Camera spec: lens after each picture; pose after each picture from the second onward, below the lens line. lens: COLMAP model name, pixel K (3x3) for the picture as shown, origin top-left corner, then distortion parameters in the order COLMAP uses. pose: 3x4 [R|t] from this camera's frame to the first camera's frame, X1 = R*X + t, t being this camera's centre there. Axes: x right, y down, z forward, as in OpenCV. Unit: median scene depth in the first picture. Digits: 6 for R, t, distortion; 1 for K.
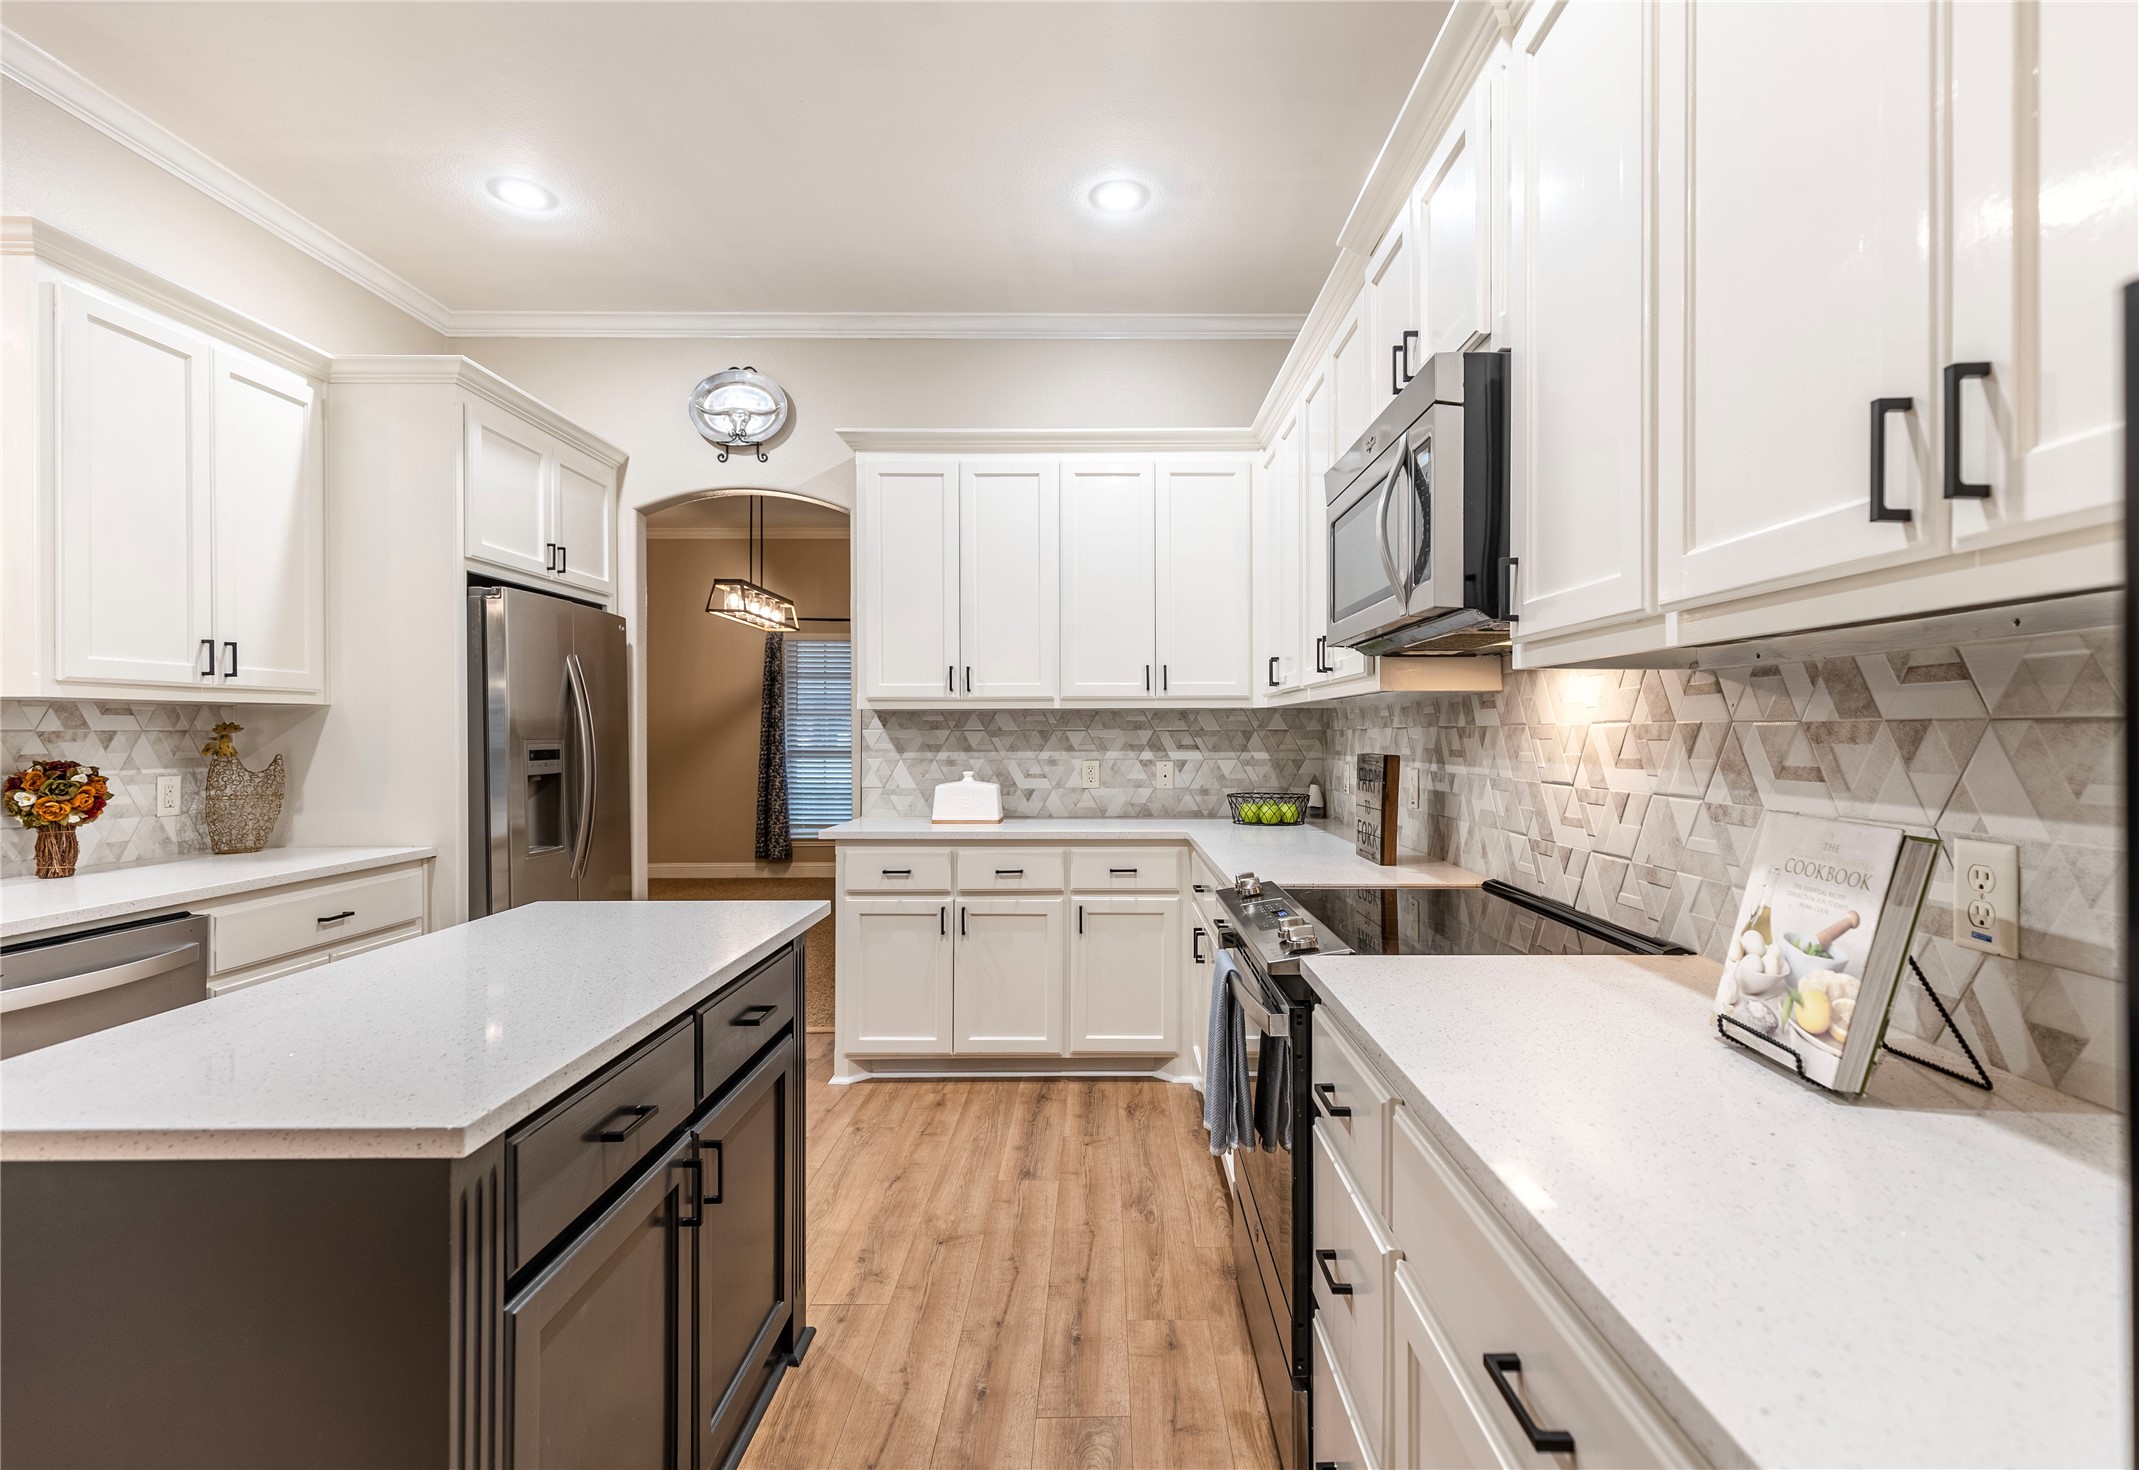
lens RADIAL K [[938.9, 0, 1076.9], [0, 938.9, 728.2], [0, 0, 1]] dist [0.000182, -0.000121]
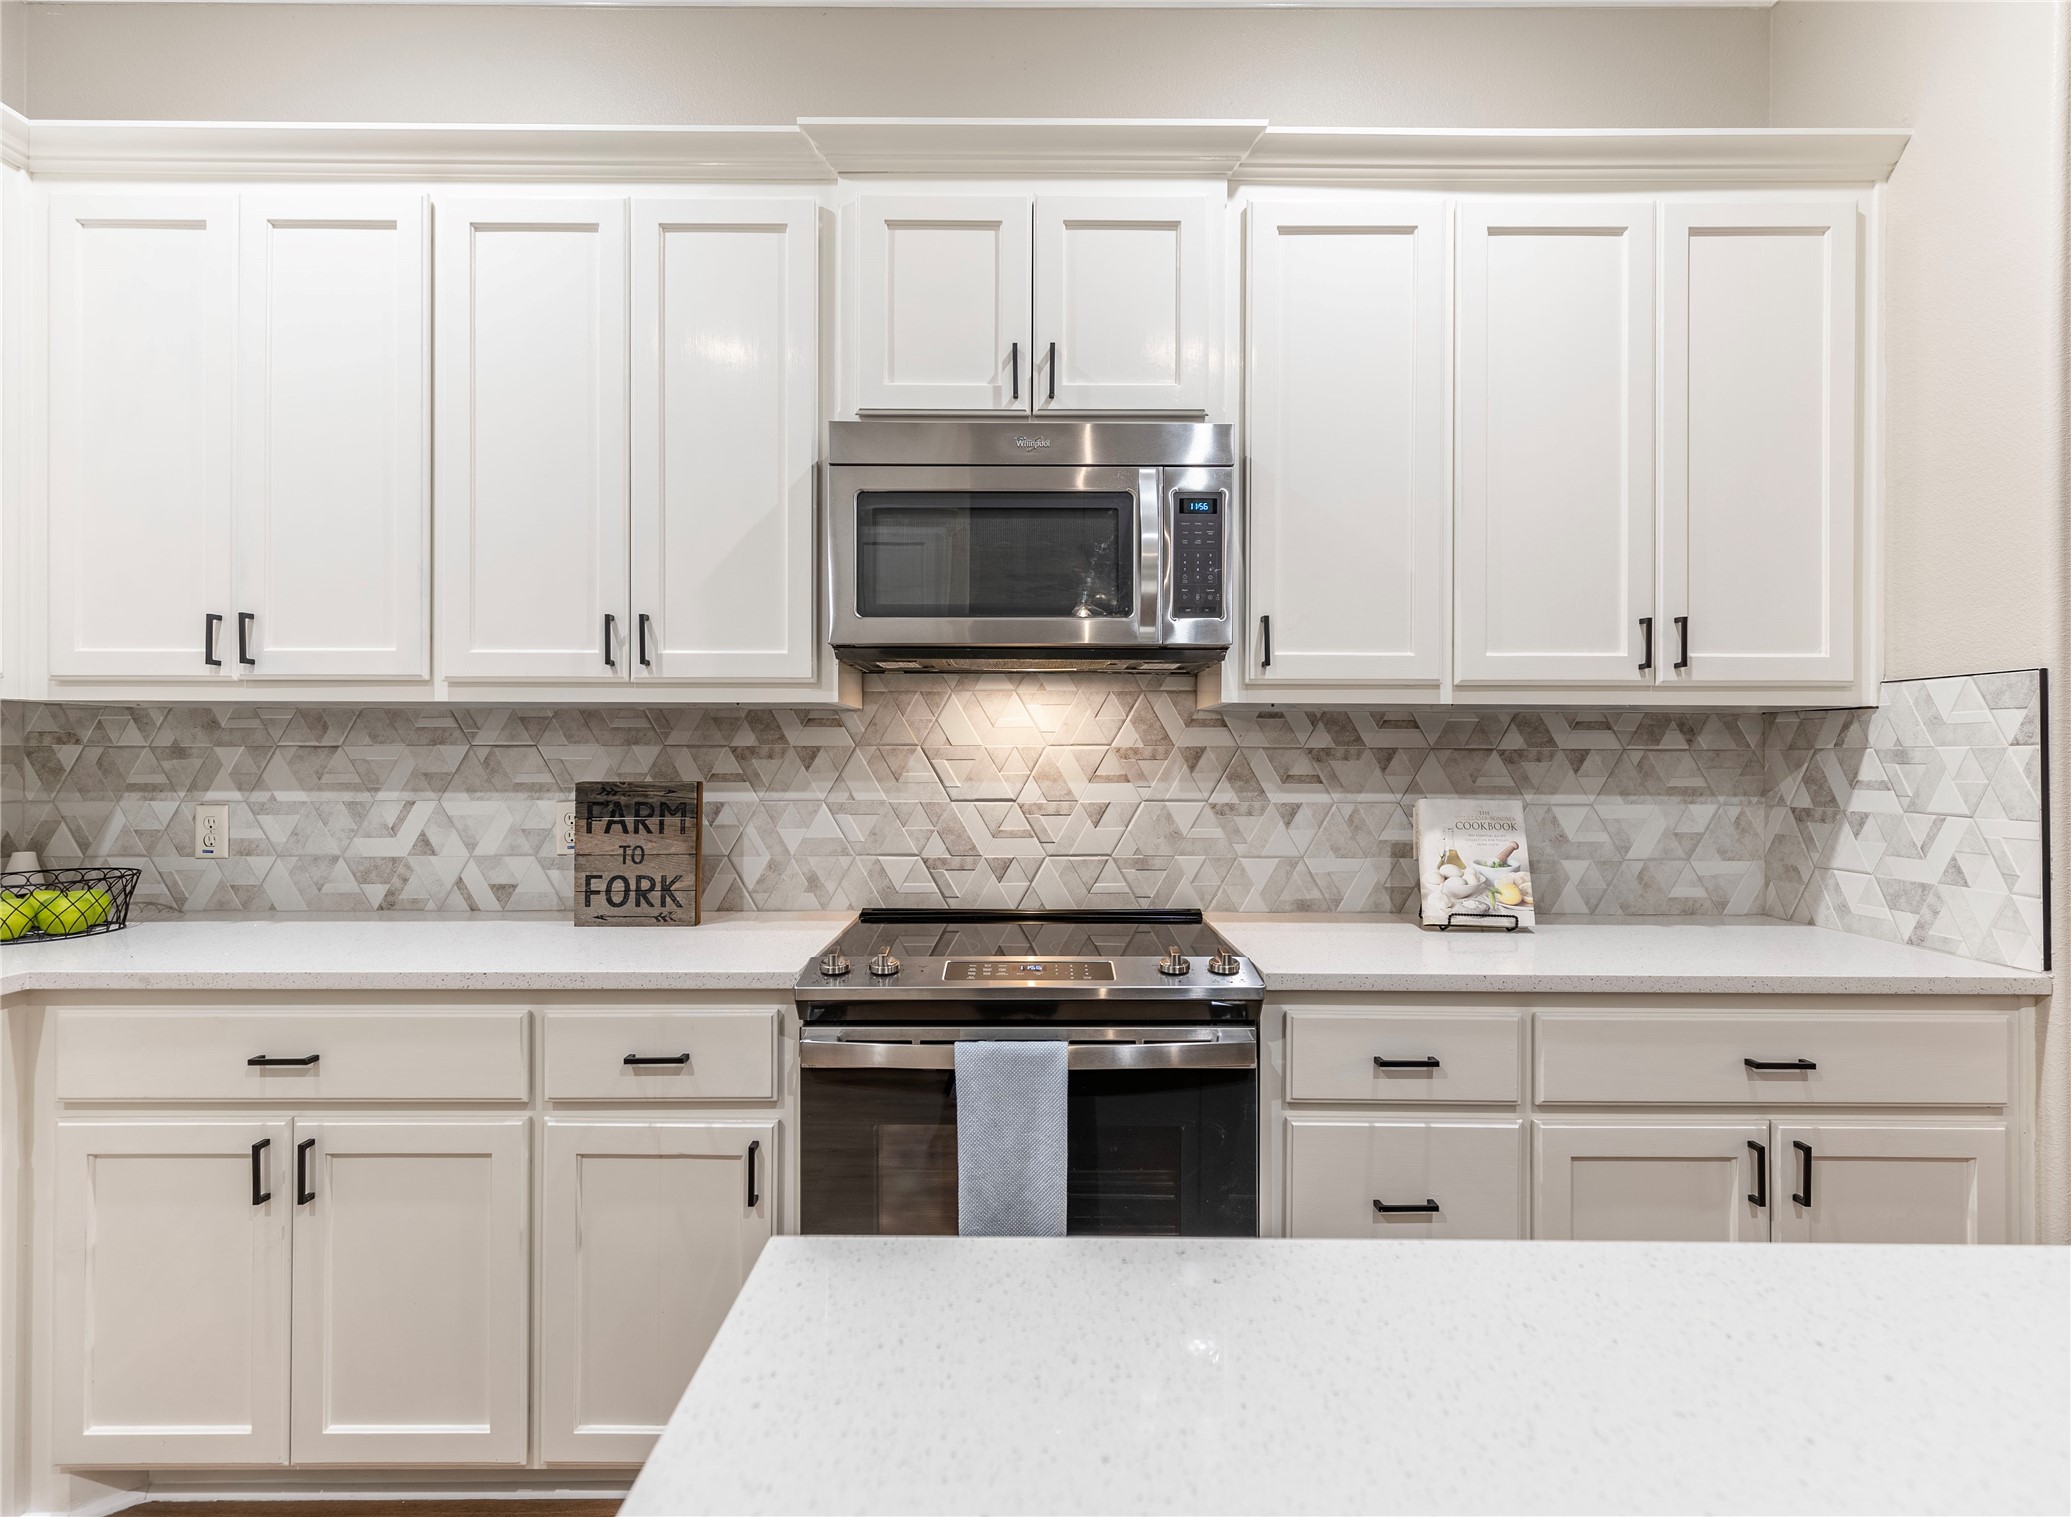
lens RADIAL K [[1016.1, 0, 1032.7], [0, 1016.1, 754.7], [0, 0, 1]] dist [0.006753, 0.000275]
pose [[0.009742, -0.000601, 0.999952, -0.966284], [-0.008042, 0.999967, 0.000679, 0.007269], [-0.999920, -0.008049, 0.009737, 1.381972]]
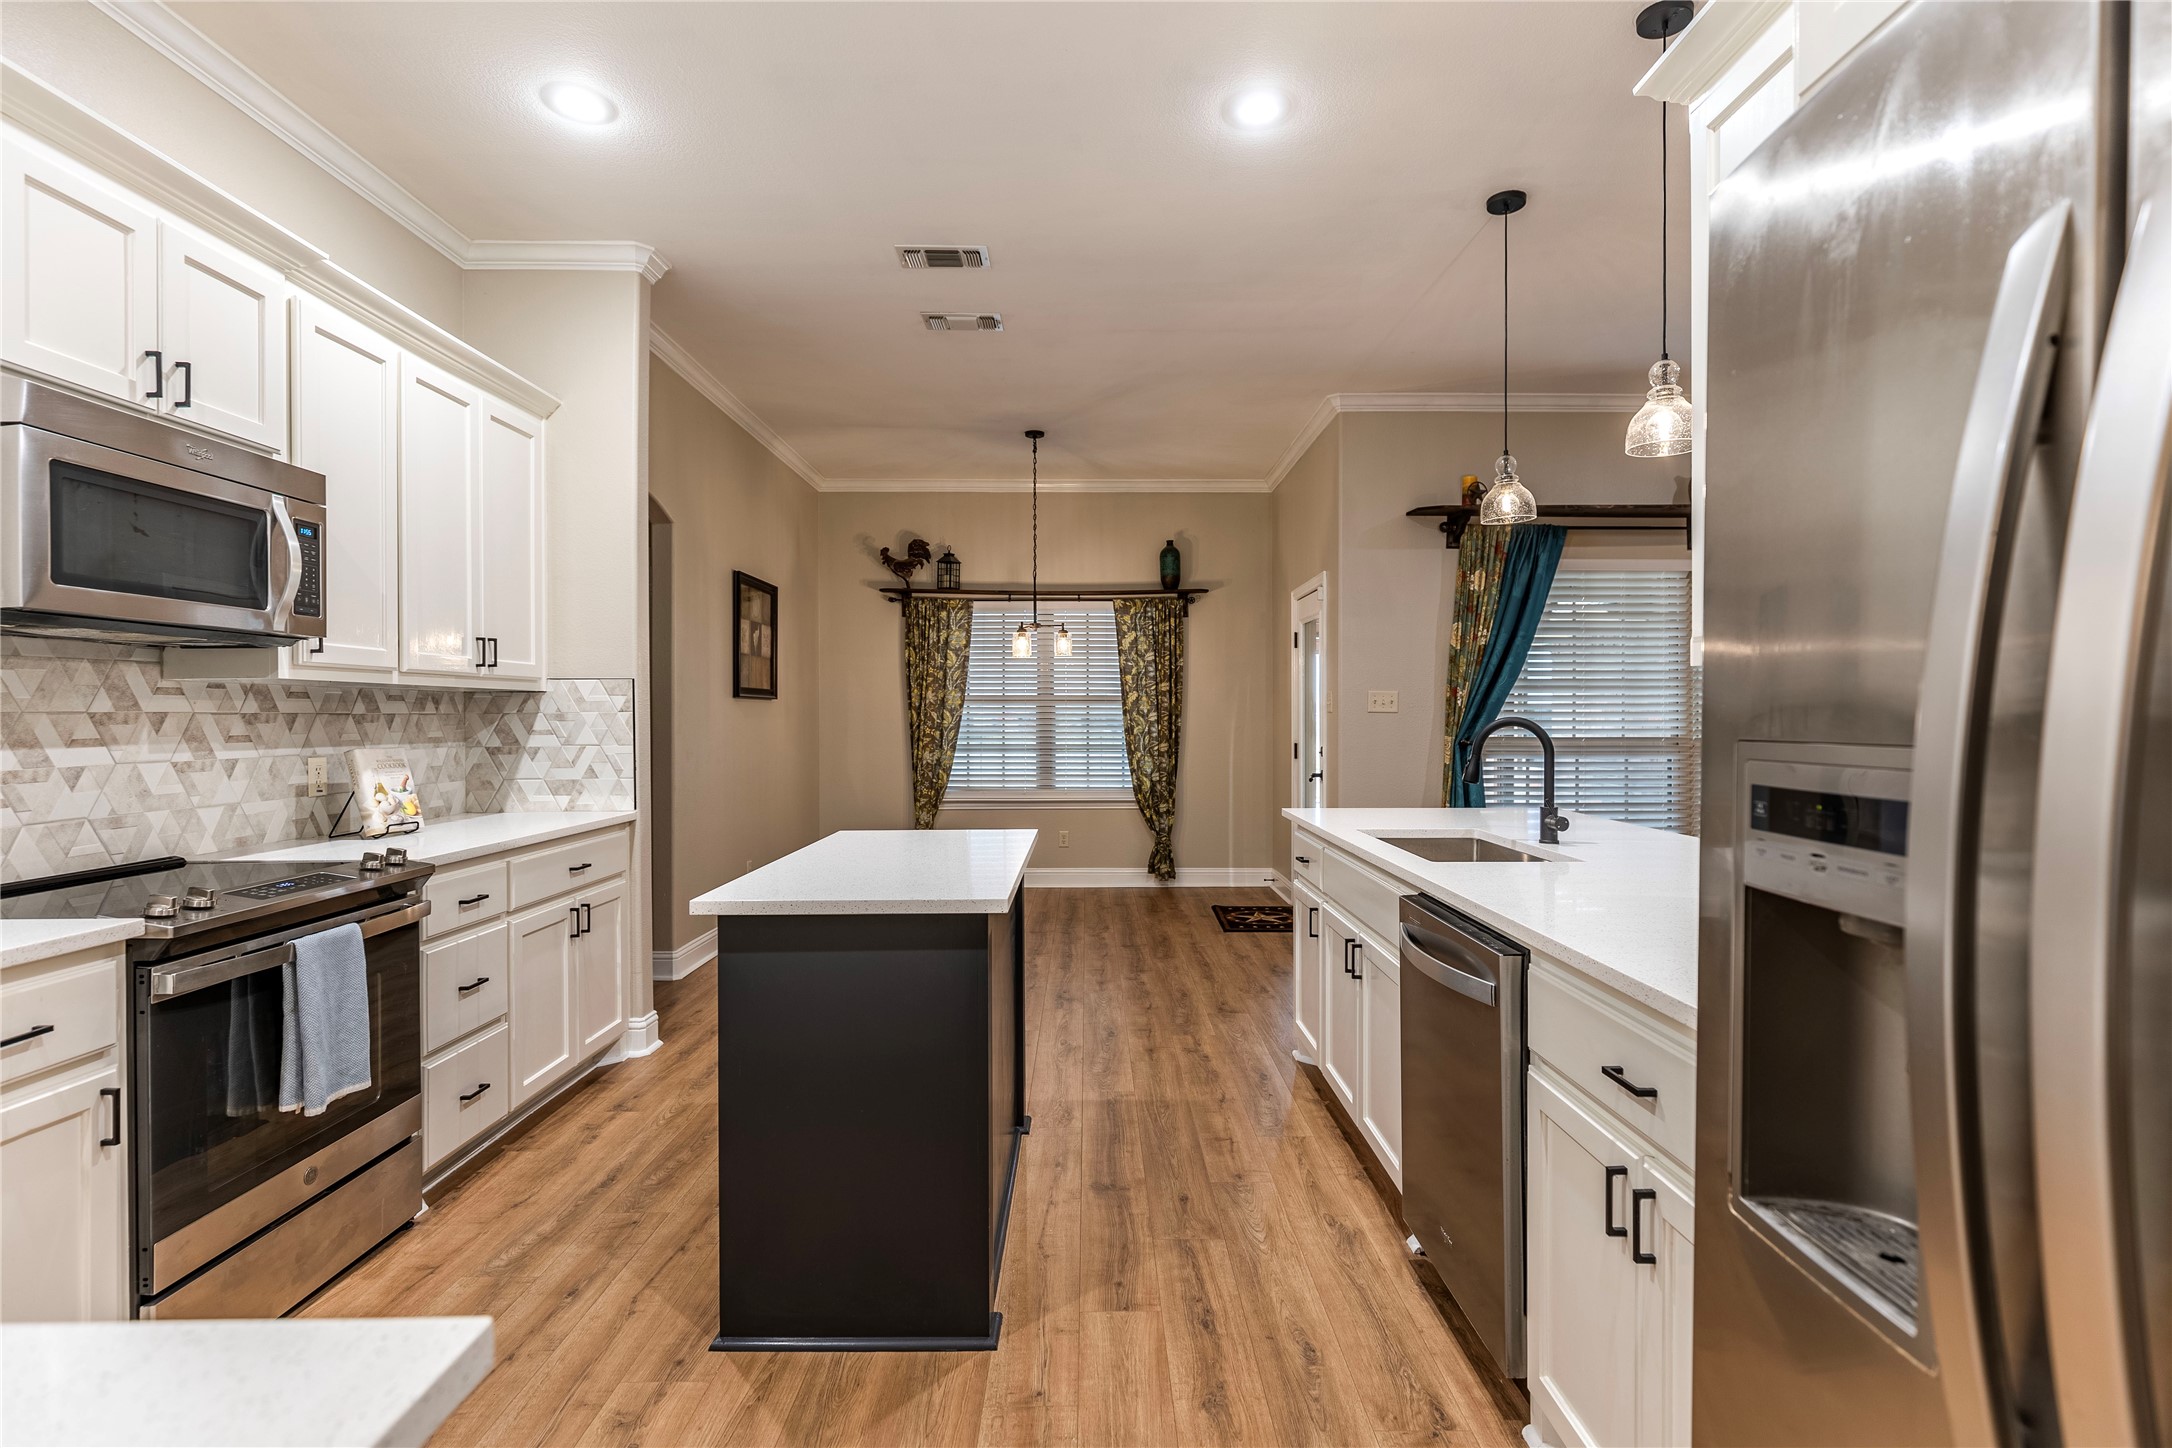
lens RADIAL K [[1096.9, 0, 1082.6], [0, 1096.9, 718.4], [0, 0, 1]] dist [-0.000763, -0.000175]
pose [[-0.999921, 0.004085, 0.011924, -1.004737], [0.004067, 0.999991, -0.001491, 0.014415], [-0.011930, -0.001443, -0.999928, 3.148536]]
